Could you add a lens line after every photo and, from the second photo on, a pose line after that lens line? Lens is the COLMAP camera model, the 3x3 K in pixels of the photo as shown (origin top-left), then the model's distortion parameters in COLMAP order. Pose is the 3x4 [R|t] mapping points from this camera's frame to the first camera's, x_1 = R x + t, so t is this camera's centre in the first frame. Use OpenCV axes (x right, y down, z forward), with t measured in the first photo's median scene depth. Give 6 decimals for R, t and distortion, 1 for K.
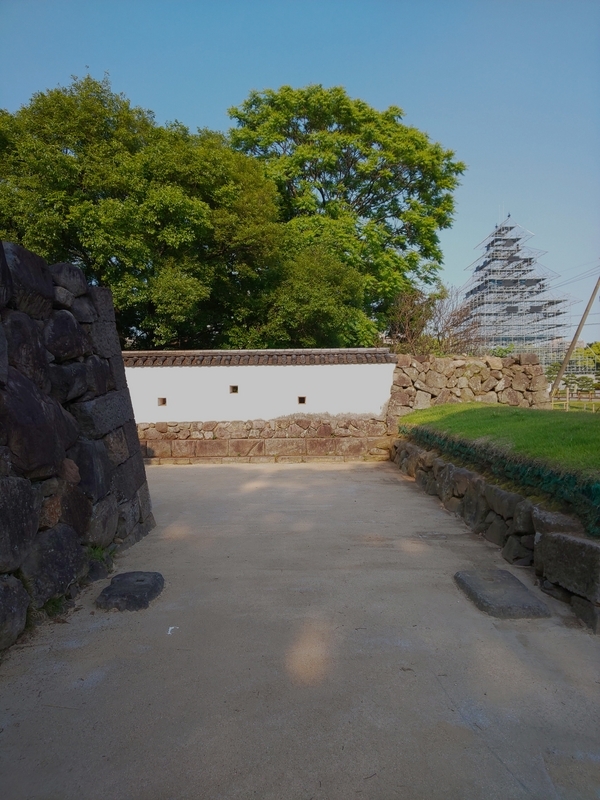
lens RADIAL K [[480.0, 0, 301.6], [0, 480.0, 404.7], [0, 0, 1]] dist [-0.001014, -0.008329]
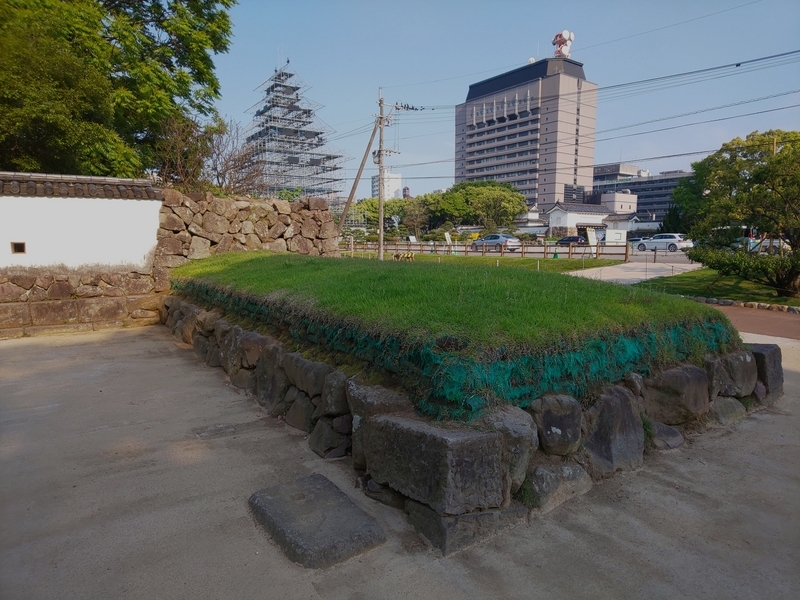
lens RADIAL K [[480.0, 0, 403.9], [0, 480.0, 308.2], [0, 0, 1]] dist [-0.001014, -0.008329]
pose [[0.803711, -0.065807, 0.591370, 0.039872], [0.001944, 0.994151, 0.107985, 0.005380], [-0.595017, -0.085639, 0.799137, 0.125702]]
